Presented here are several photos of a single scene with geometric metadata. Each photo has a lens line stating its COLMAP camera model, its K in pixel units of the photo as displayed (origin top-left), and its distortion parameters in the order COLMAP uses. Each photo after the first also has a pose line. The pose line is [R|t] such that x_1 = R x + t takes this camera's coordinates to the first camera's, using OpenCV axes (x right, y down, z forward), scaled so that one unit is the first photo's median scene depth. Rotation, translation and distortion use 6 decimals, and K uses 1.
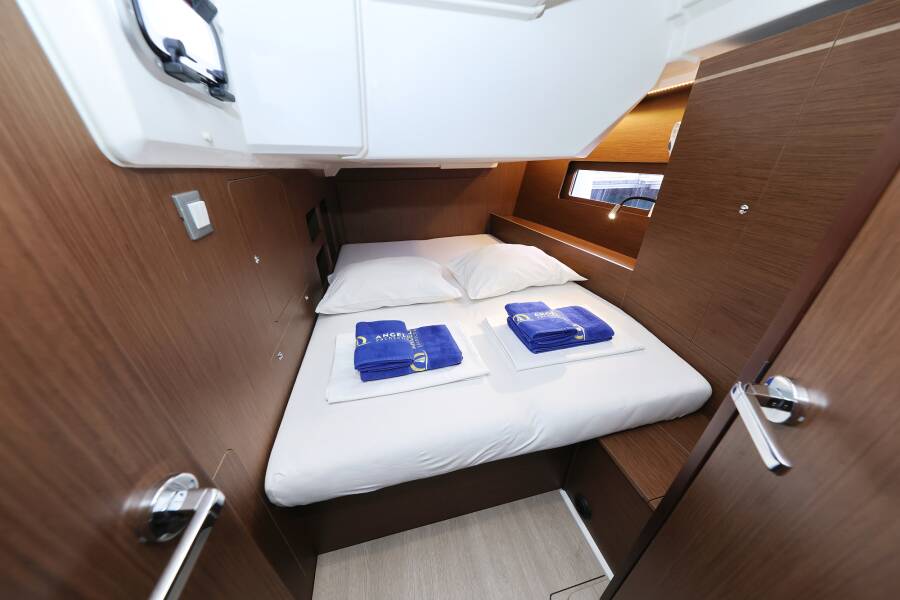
lens RADIAL K [[280.7, 0, 449.1], [0, 280.7, 307.8], [0, 0, 1]] dist [-0.005310, -0.000433]
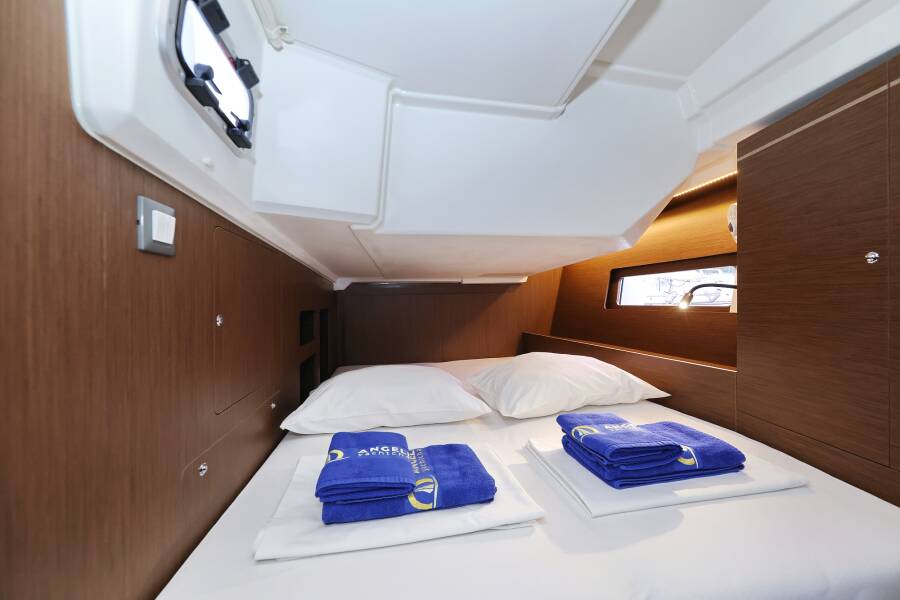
lens RADIAL K [[345.5, 0, 452.1], [0, 345.5, 302.2], [0, 0, 1]] dist [-0.002169, -0.000625]
pose [[0.998528, 0.005084, -0.053998, -0.008156], [-0.029855, 0.882711, -0.468967, 0.166933], [0.045281, 0.469888, 0.881564, 0.153438]]
